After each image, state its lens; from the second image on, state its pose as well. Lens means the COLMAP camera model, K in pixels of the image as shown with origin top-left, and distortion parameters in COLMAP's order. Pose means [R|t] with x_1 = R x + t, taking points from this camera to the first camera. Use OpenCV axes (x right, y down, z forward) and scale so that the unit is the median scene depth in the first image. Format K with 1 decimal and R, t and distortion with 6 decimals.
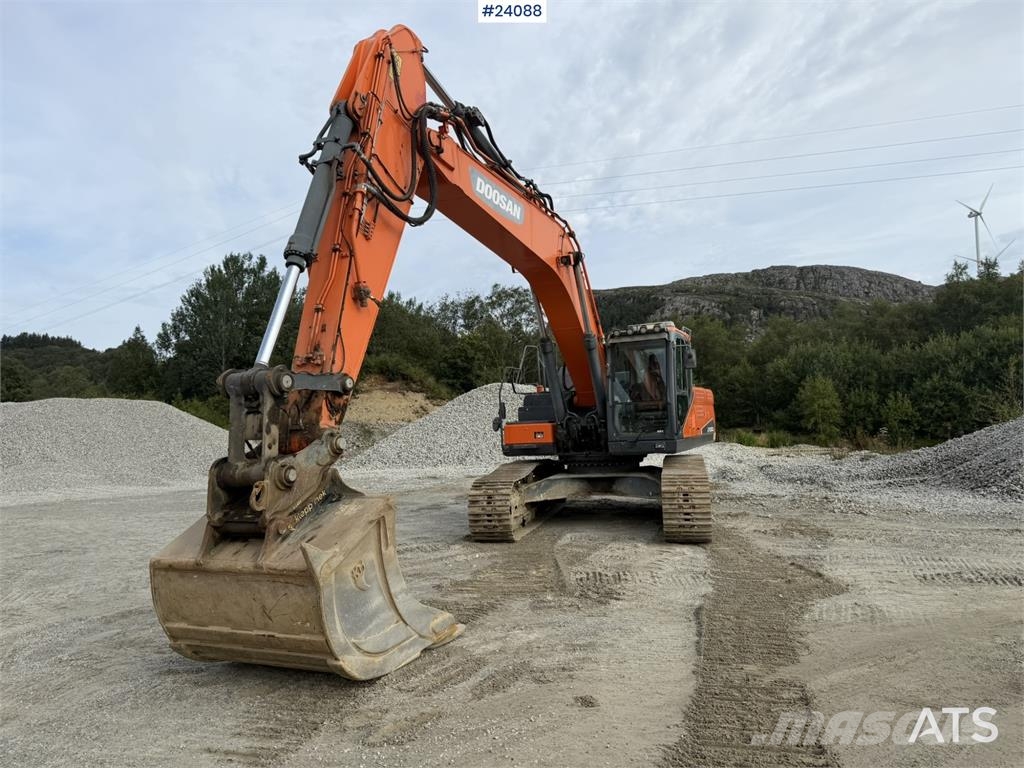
lens RADIAL K [[712.5, 0, 516.2], [0, 712.5, 386.4], [0, 0, 1]] dist [0.120417, -0.198706]
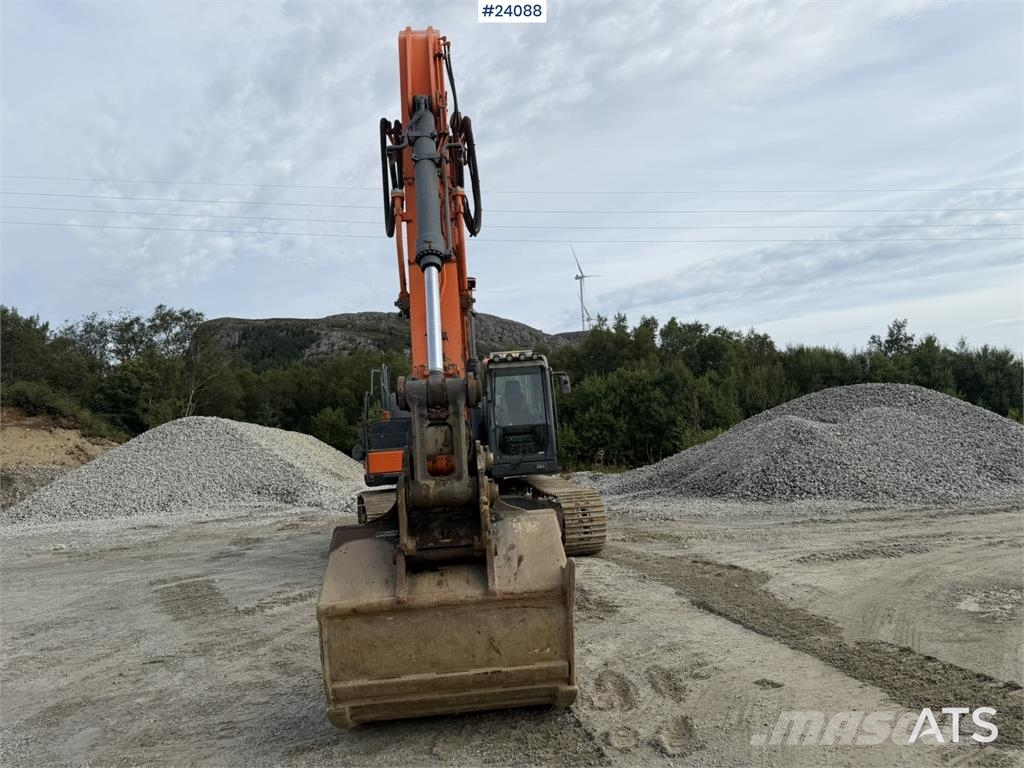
lens RADIAL K [[714.4, 0, 519.2], [0, 714.4, 389.9], [0, 0, 1]] dist [0.120758, -0.204165]
pose [[0.885744, 0.012716, 0.464001, -0.310267], [0.008119, 0.999047, -0.042877, 0.014601], [-0.464104, 0.041745, 0.884797, 0.075897]]
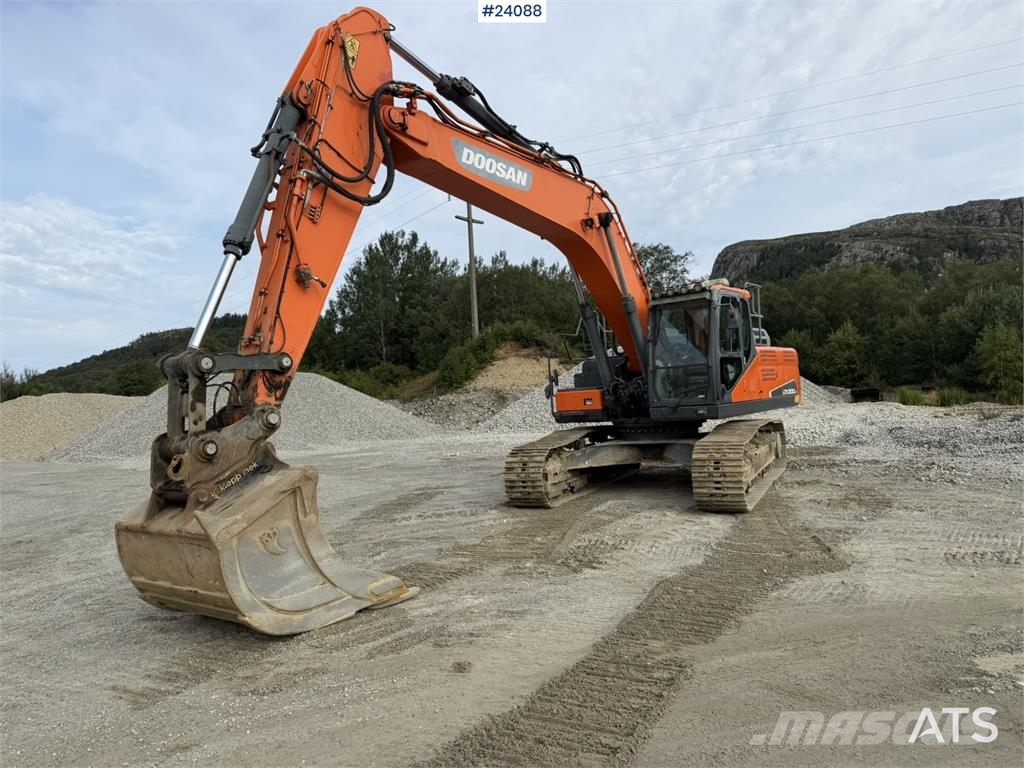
lens RADIAL K [[712.5, 0, 516.2], [0, 712.5, 386.4], [0, 0, 1]] dist [0.120417, -0.198706]
pose [[0.974721, -0.021628, -0.222377, 0.169124], [0.033011, 0.998321, 0.047602, -0.003793], [0.220974, -0.053740, 0.973798, 0.015565]]
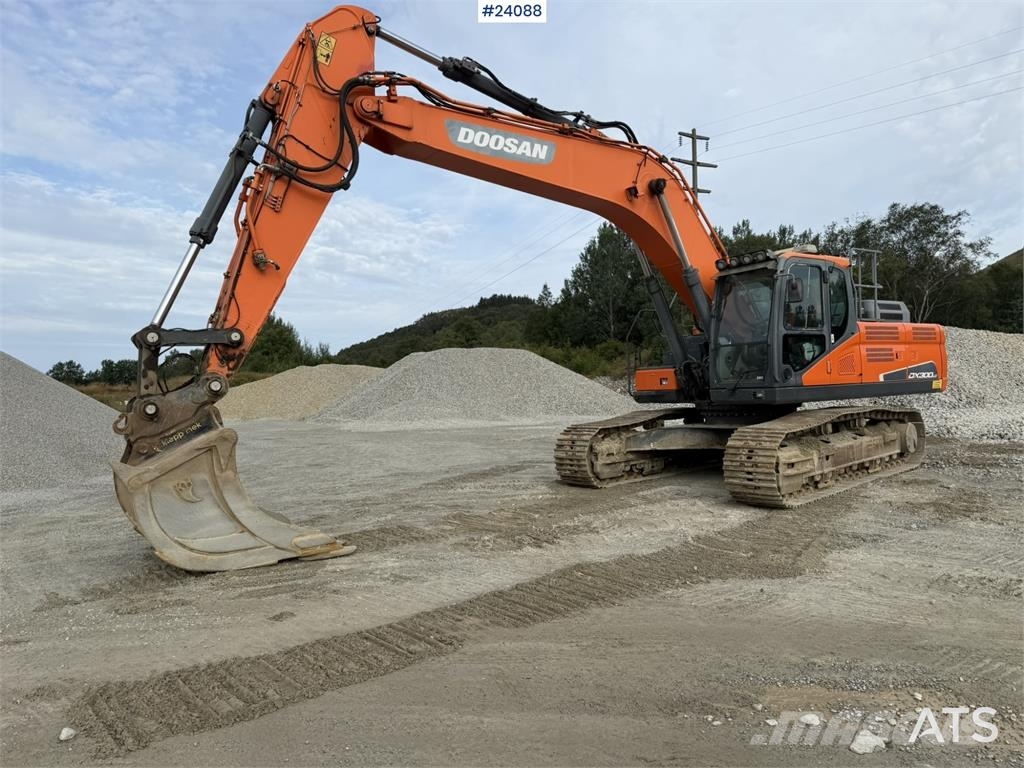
lens RADIAL K [[712.5, 0, 516.2], [0, 712.5, 386.4], [0, 0, 1]] dist [0.120417, -0.198706]
pose [[0.837762, 0.011227, -0.545921, 0.417259], [0.030774, 0.997229, 0.067733, 0.005733], [0.545168, -0.073544, 0.835095, 0.116760]]
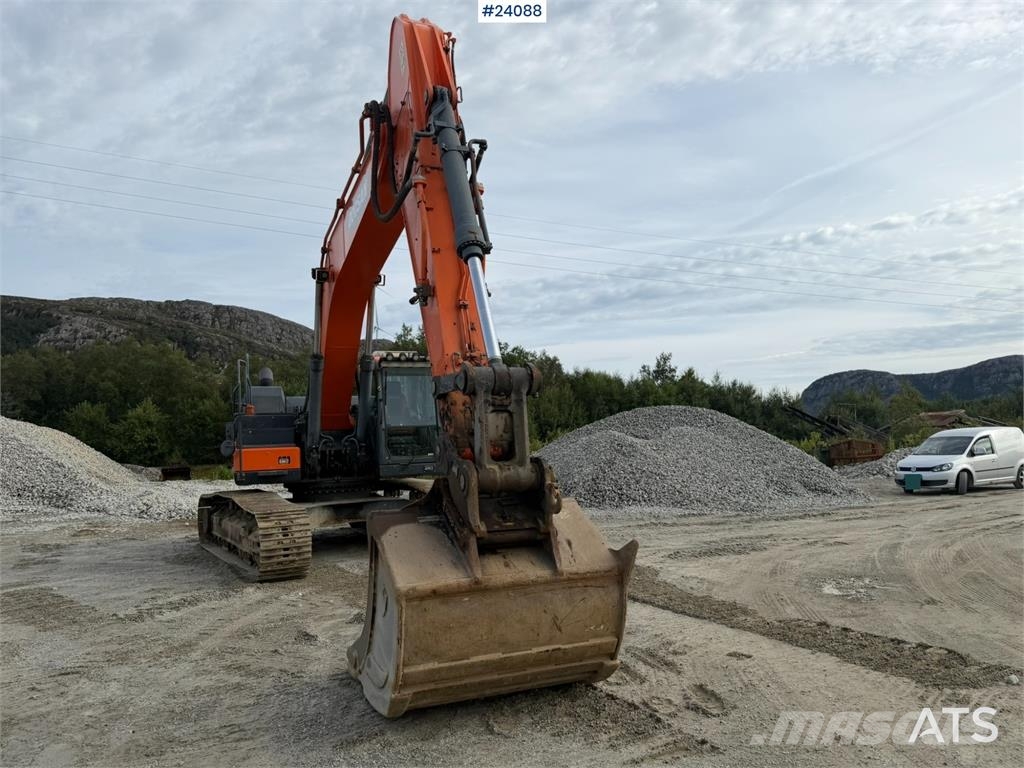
lens RADIAL K [[713.5, 0, 520.7], [0, 713.5, 388.0], [0, 0, 1]] dist [0.099383, -0.133690]
pose [[0.703680, 0.072339, 0.706825, -0.446023], [-0.035354, 0.997136, -0.066855, 0.030280], [-0.709637, 0.022055, 0.704223, 0.155892]]
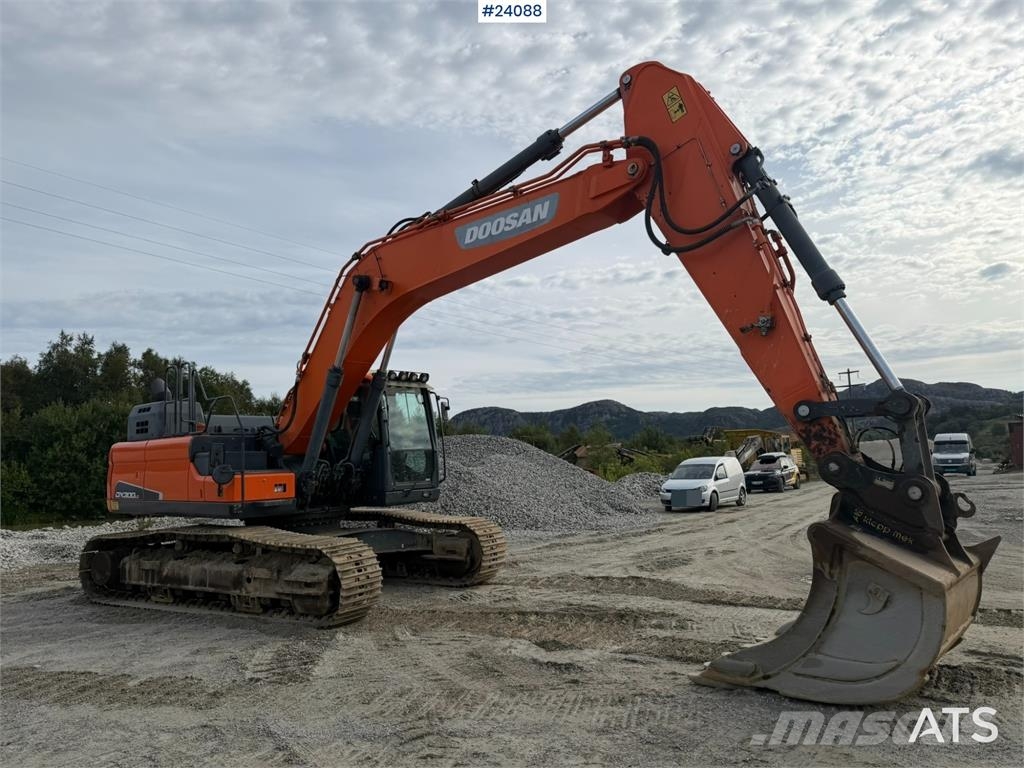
lens RADIAL K [[712.5, 0, 520.3], [0, 712.5, 379.9], [0, 0, 1]] dist [0.079488, -0.117444]
pose [[0.292773, 0.140087, 0.945865, -0.710903], [-0.029756, 0.990065, -0.137423, 0.056030], [-0.955719, 0.012089, 0.294033, 0.562994]]
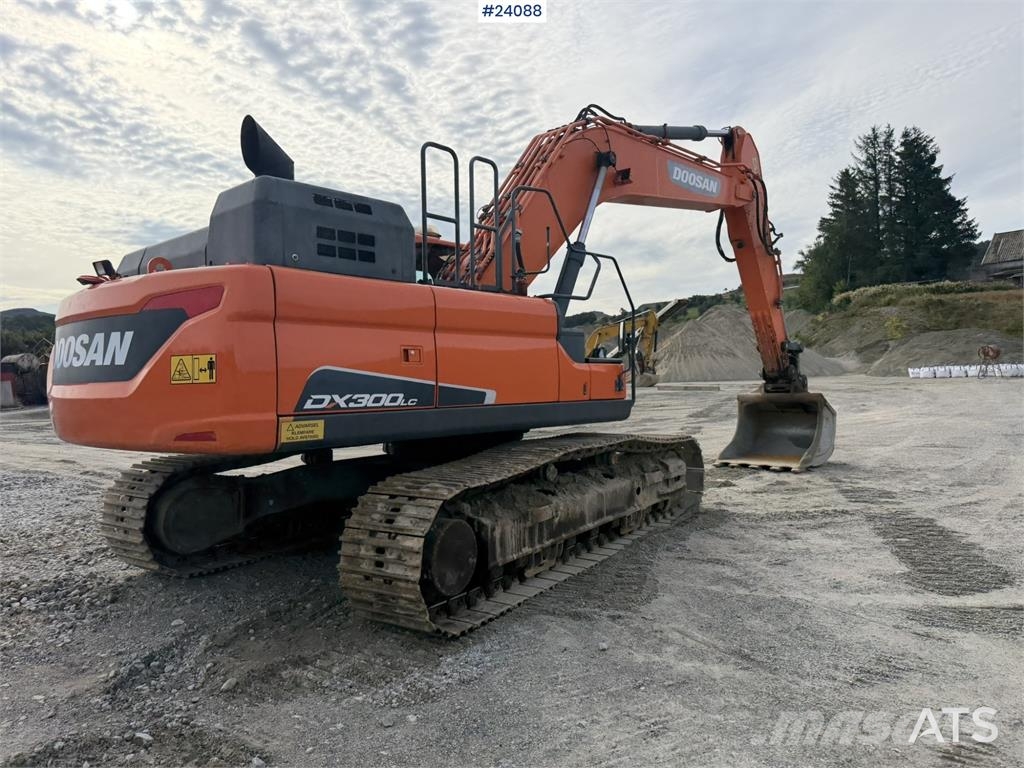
lens RADIAL K [[711.4, 0, 514.9], [0, 711.4, 377.5], [0, 0, 1]] dist [0.094010, -0.129476]
pose [[-0.941571, 0.052123, 0.332757, -0.132325], [0.033324, 0.997522, -0.061956, 0.107946], [-0.335162, -0.047247, -0.940975, 1.734983]]
